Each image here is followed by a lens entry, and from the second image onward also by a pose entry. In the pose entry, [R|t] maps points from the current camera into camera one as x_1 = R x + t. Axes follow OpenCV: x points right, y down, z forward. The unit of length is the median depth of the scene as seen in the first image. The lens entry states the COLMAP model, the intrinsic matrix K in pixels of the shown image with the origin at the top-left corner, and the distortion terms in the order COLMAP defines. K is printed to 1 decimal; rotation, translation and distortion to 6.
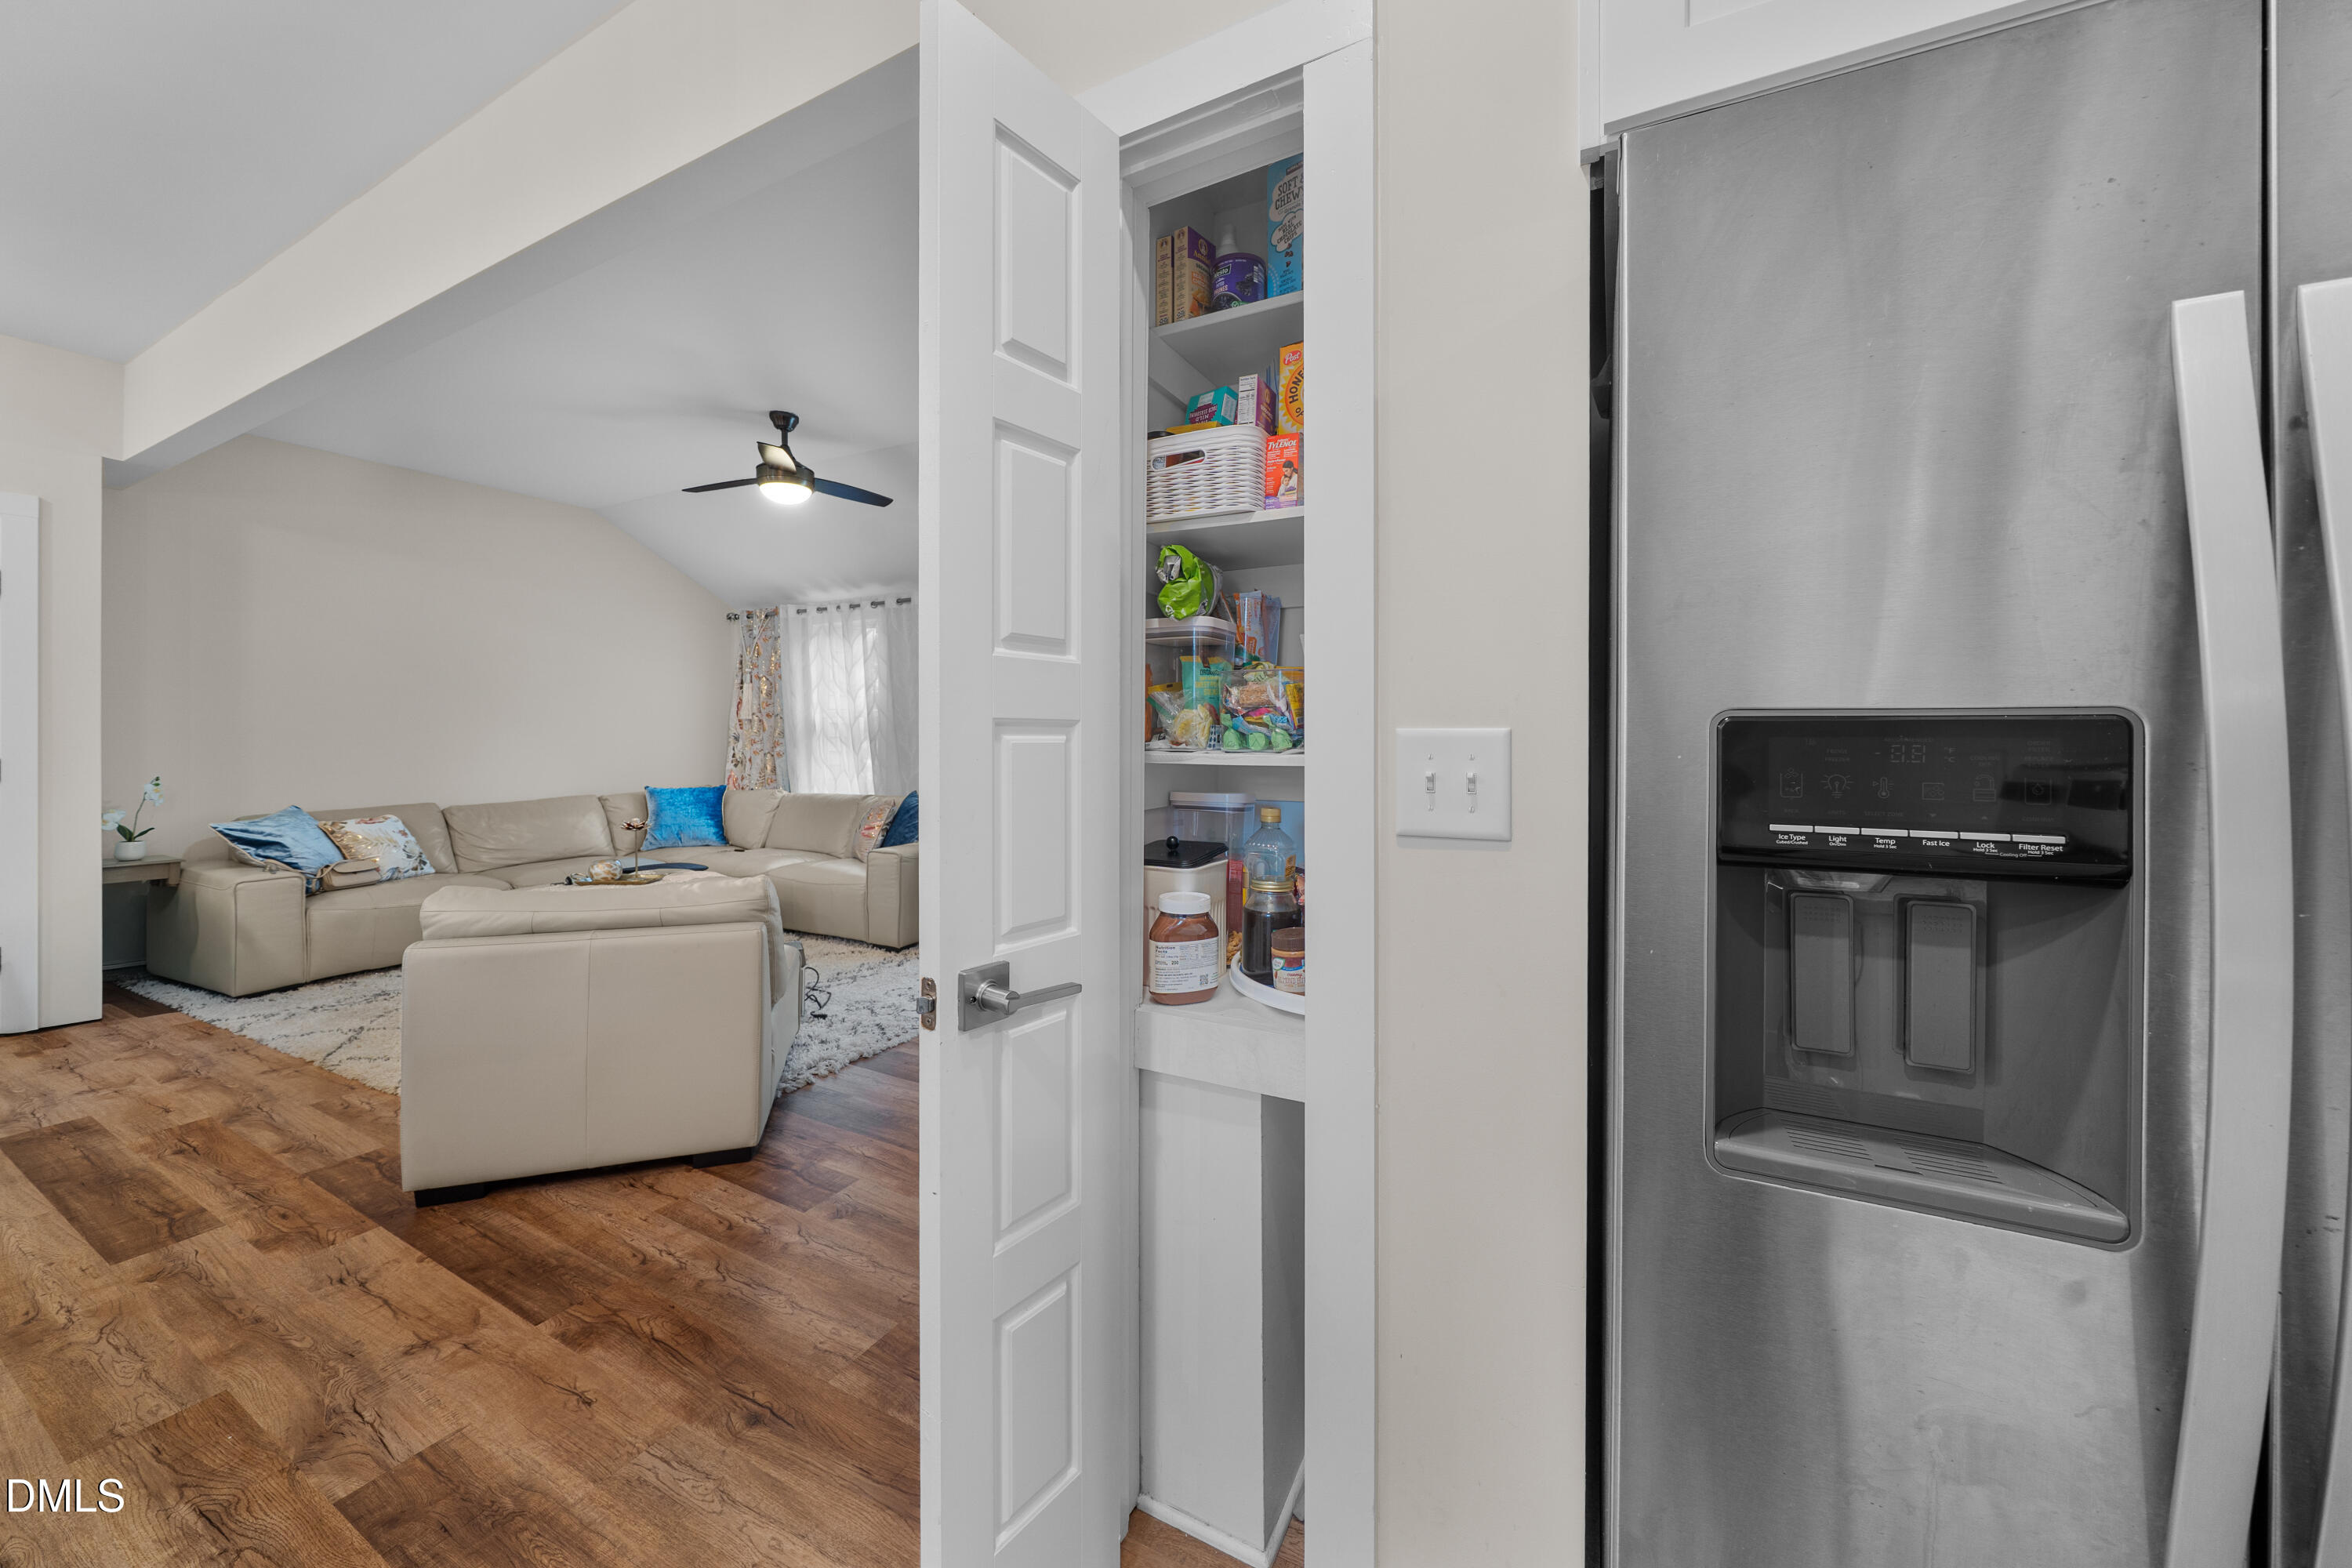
lens RADIAL K [[822.2, 0, 1192.2], [0, 822.2, 739.4], [0, 0, 1]] dist [-0.010079, 0.000396]
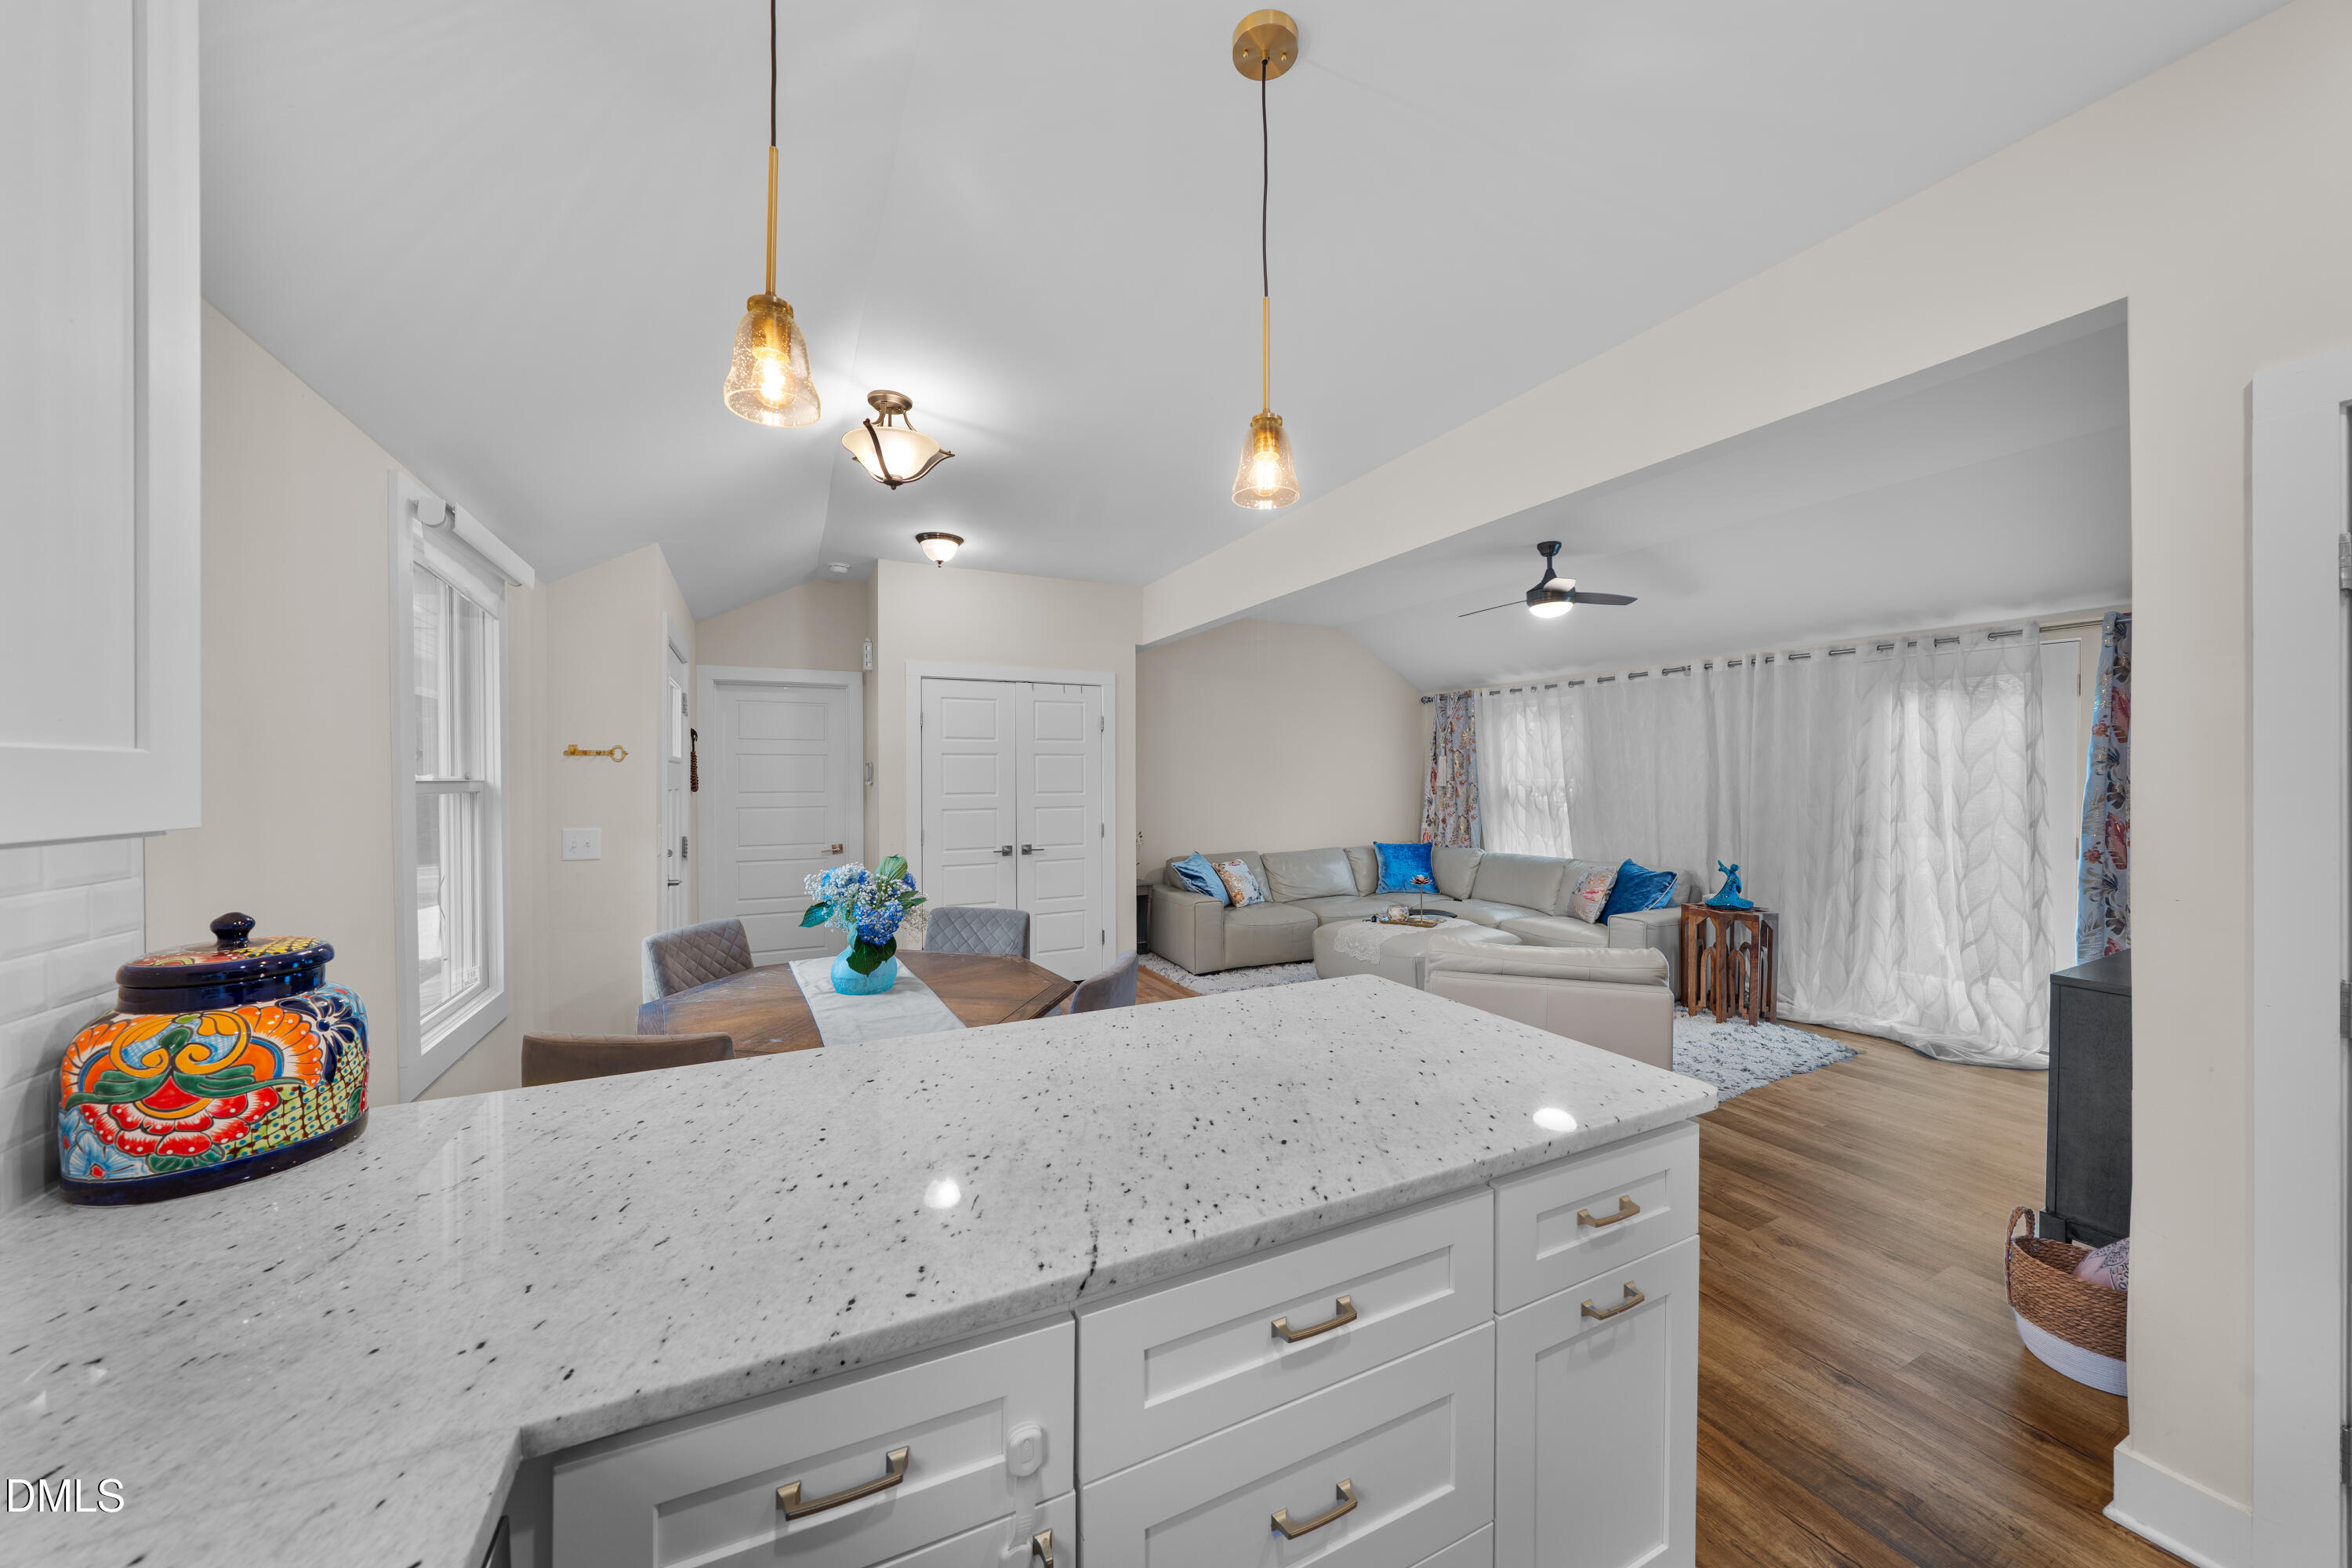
lens RADIAL K [[822.2, 0, 1154.8], [0, 822.2, 772.0], [0, 0, 1]] dist [-0.010079, 0.000396]
pose [[0.797490, -0.007435, -0.603286, -0.231668], [0.006587, 0.999972, -0.003617, -0.062753], [0.603296, -0.001089, 0.797517, -0.277610]]
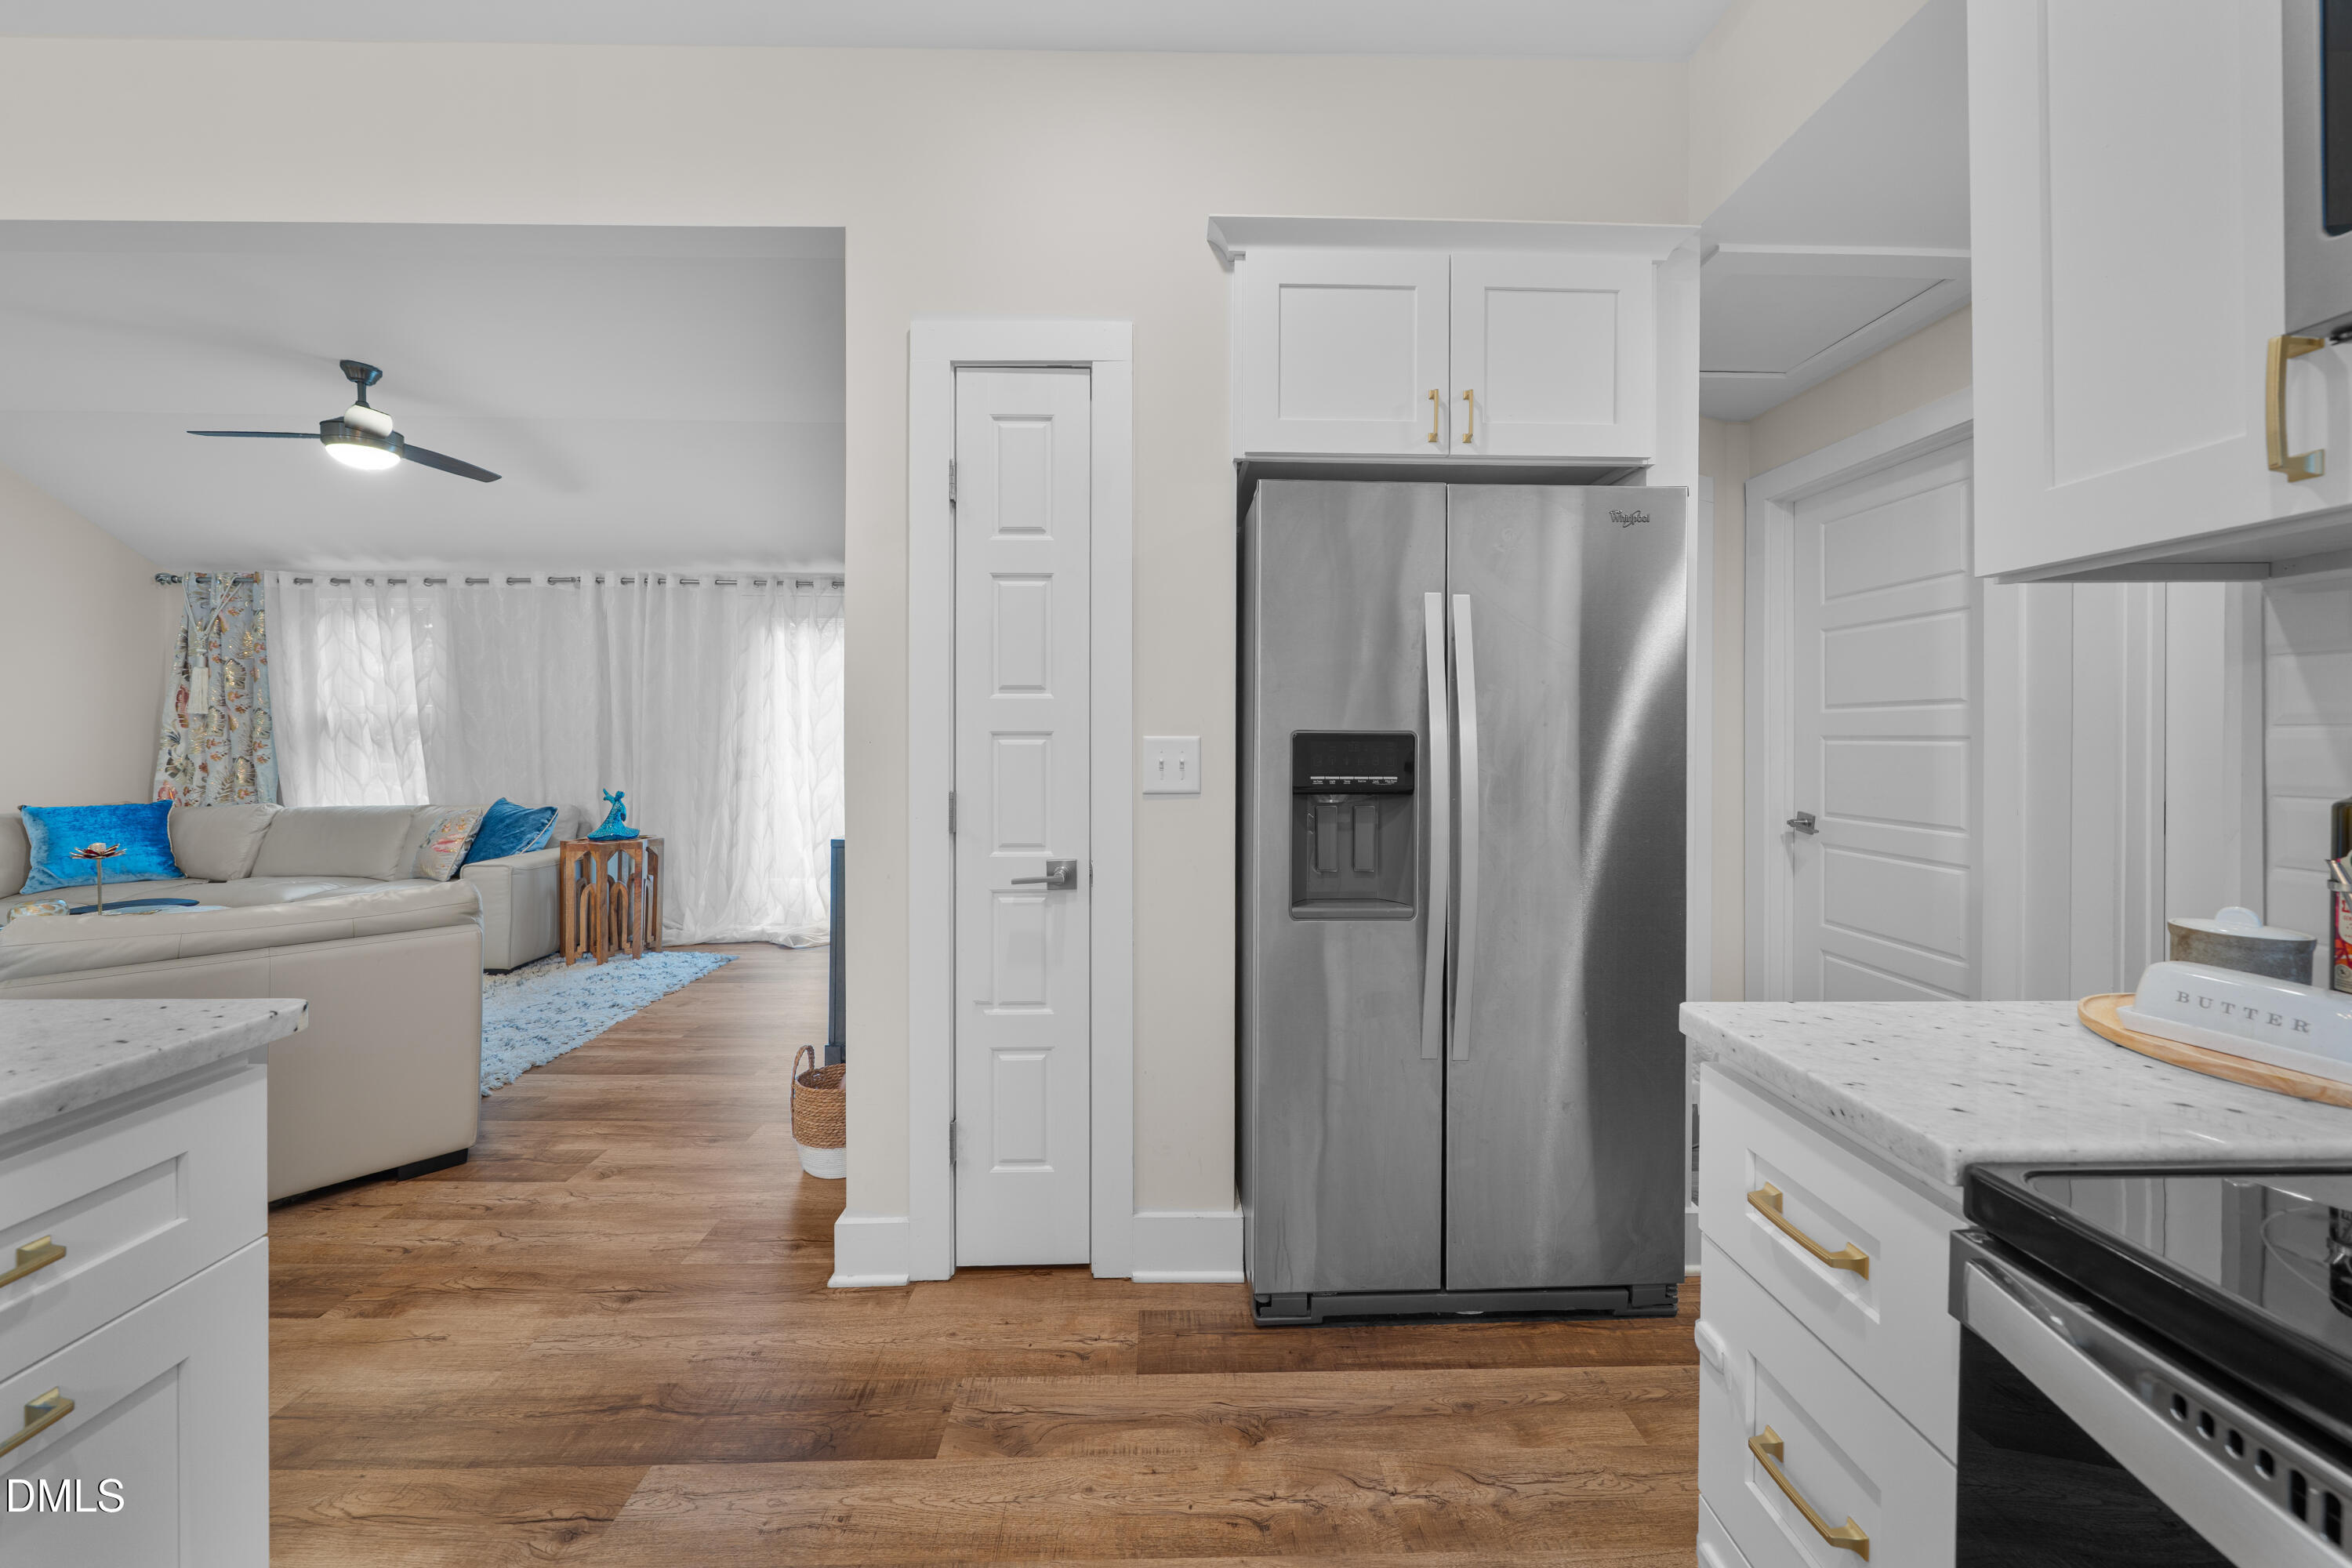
lens RADIAL K [[822.2, 0, 1197.7], [0, 822.2, 744.3], [0, 0, 1]] dist [-0.010079, 0.000396]
pose [[0.871584, -0.002748, 0.490239, -0.143699], [-0.000343, 0.999981, 0.006214, -0.001870], [-0.490246, -0.005584, 0.871566, -0.177297]]
